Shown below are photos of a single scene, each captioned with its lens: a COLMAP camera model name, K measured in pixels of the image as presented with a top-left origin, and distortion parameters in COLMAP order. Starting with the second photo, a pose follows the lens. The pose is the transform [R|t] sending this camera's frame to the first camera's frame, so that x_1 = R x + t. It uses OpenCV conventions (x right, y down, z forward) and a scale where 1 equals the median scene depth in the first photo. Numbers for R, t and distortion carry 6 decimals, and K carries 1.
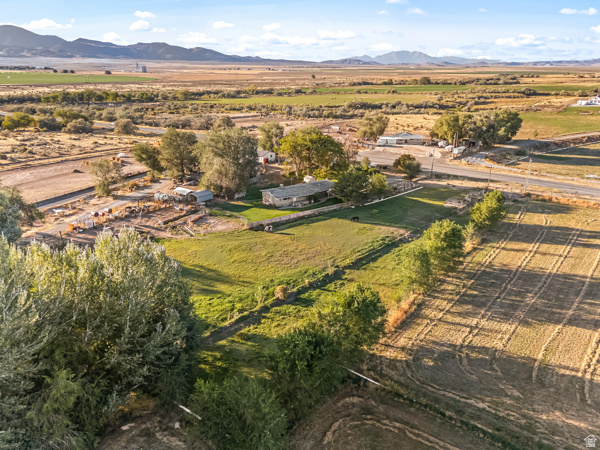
lens RADIAL K [[448.2, 0, 301.3], [0, 448.2, 222.6], [0, 0, 1]] dist [0.070129, -0.058929]
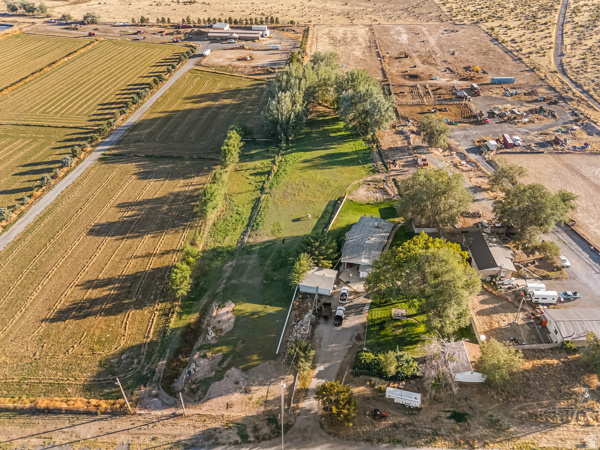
lens RADIAL K [[427.9, 0, 301.9], [0, 427.9, 226.4], [0, 0, 1]] dist [0.053776, -0.036723]
pose [[-0.829783, 0.339542, -0.442913, 0.618361], [-0.170836, 0.600992, 0.780784, -0.950610], [0.531296, 0.723547, -0.440687, 1.569347]]
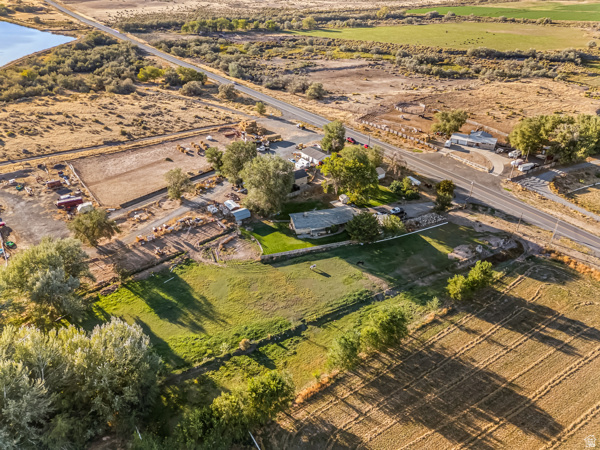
lens RADIAL K [[448.2, 0, 301.3], [0, 448.2, 222.6], [0, 0, 1]] dist [0.070129, -0.058929]
pose [[0.950231, 0.161549, -0.266390, 0.303245], [-0.102219, 0.969386, 0.223252, -0.375410], [0.294301, -0.184911, 0.937654, -0.119118]]
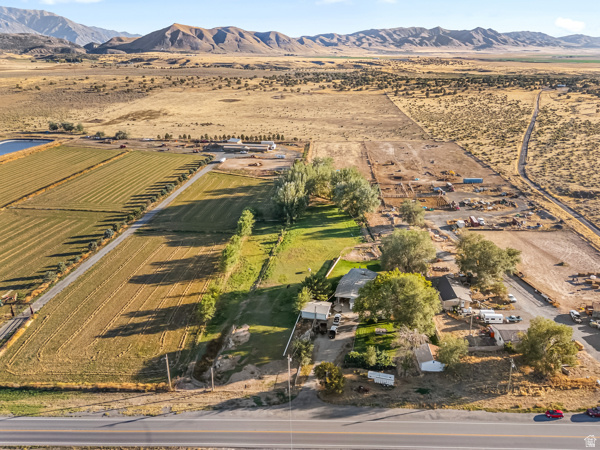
lens RADIAL K [[448.2, 0, 301.3], [0, 448.2, 222.6], [0, 0, 1]] dist [0.070129, -0.058929]
pose [[-0.832832, 0.198784, -0.516600, 0.856366], [-0.176174, 0.789564, 0.587836, -1.068324], [0.524741, 0.580580, -0.622554, 1.893161]]
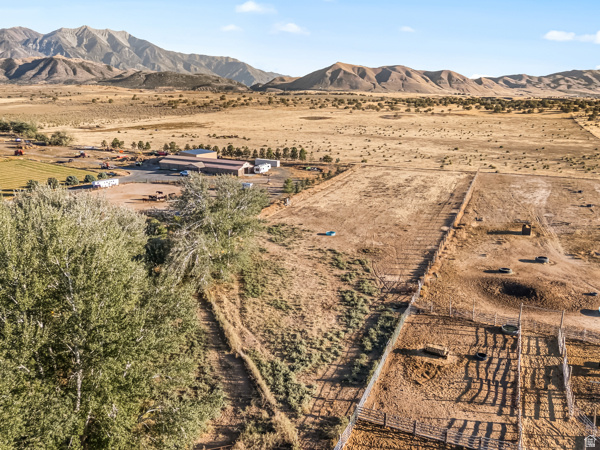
lens RADIAL K [[494.2, 0, 300.0], [0, 494.2, 225.0], [0, 0, 1]] dist [0.083909, -0.075544]
pose [[-0.968803, 0.052794, -0.242145, -0.628842], [-0.090661, 0.833830, 0.544525, -0.224224], [0.230656, 0.549490, -0.803031, 0.795117]]
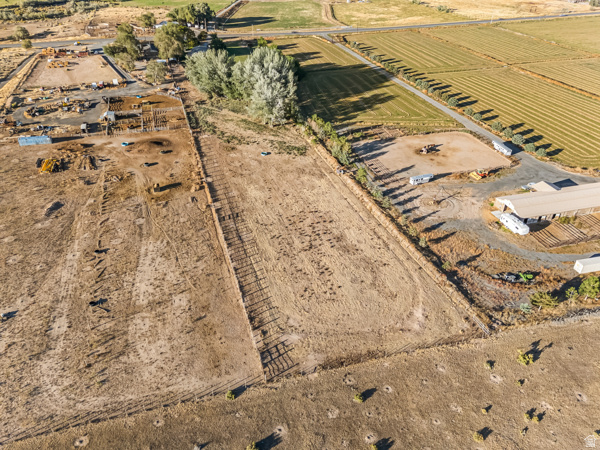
lens RADIAL K [[448.2, 0, 301.3], [0, 448.2, 222.6], [0, 0, 1]] dist [0.070129, -0.058929]
pose [[0.574975, -0.443575, 0.687492, -2.085953], [0.267328, 0.896013, 0.354538, 0.041101], [-0.773266, -0.020064, 0.633765, -1.151099]]
